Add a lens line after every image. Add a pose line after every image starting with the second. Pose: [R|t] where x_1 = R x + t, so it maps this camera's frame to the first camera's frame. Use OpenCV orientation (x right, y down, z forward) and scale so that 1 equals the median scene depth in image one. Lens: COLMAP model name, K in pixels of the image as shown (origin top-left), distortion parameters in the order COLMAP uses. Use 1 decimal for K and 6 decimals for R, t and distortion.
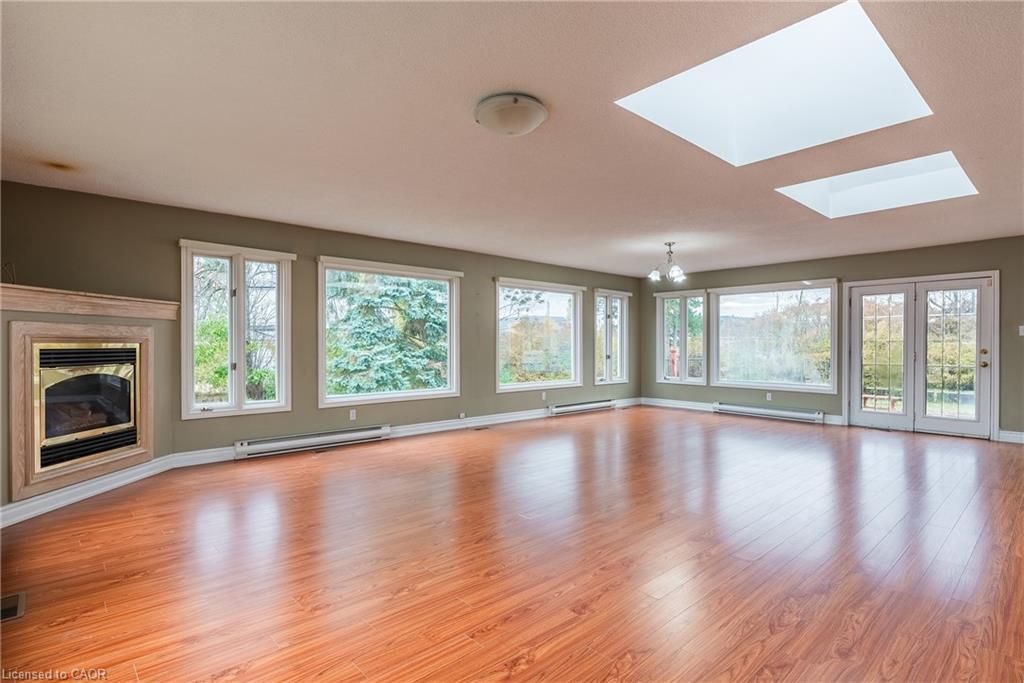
lens RADIAL K [[503.7, 0, 509.3], [0, 503.7, 345.8], [0, 0, 1]] dist [0.000463, -0.000520]
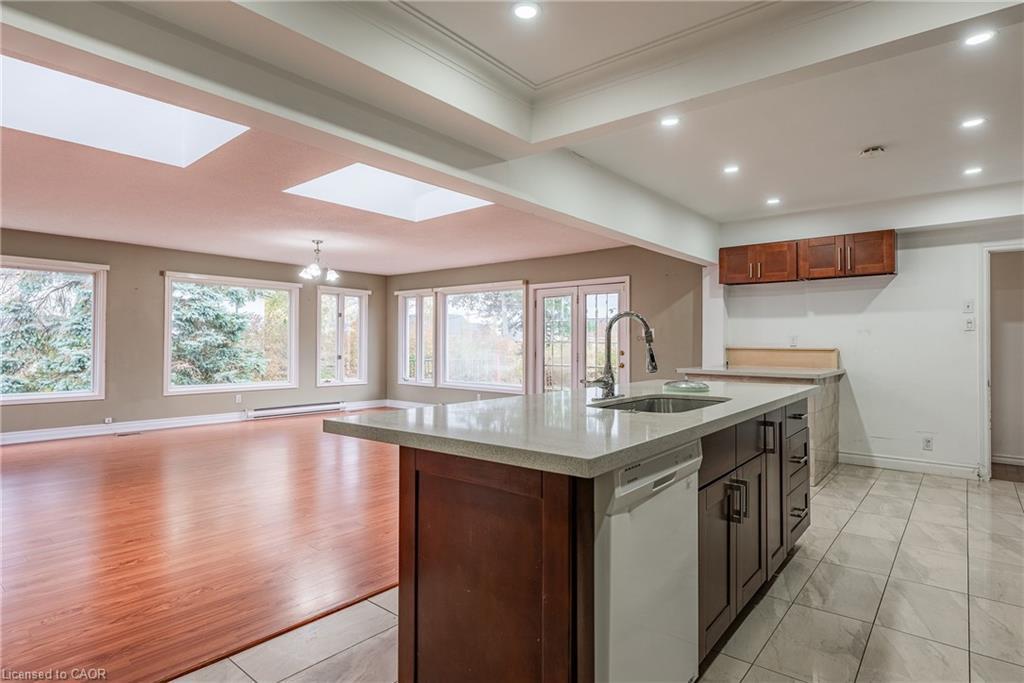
lens RADIAL K [[546.1, 0, 488.2], [0, 546.1, 342.6], [0, 0, 1]] dist [-0.005390, -0.001920]
pose [[0.990410, 0.005707, 0.138038, 0.350072], [-0.004867, 0.999968, -0.006424, -0.000672], [-0.138070, 0.005691, 0.990406, -0.066959]]
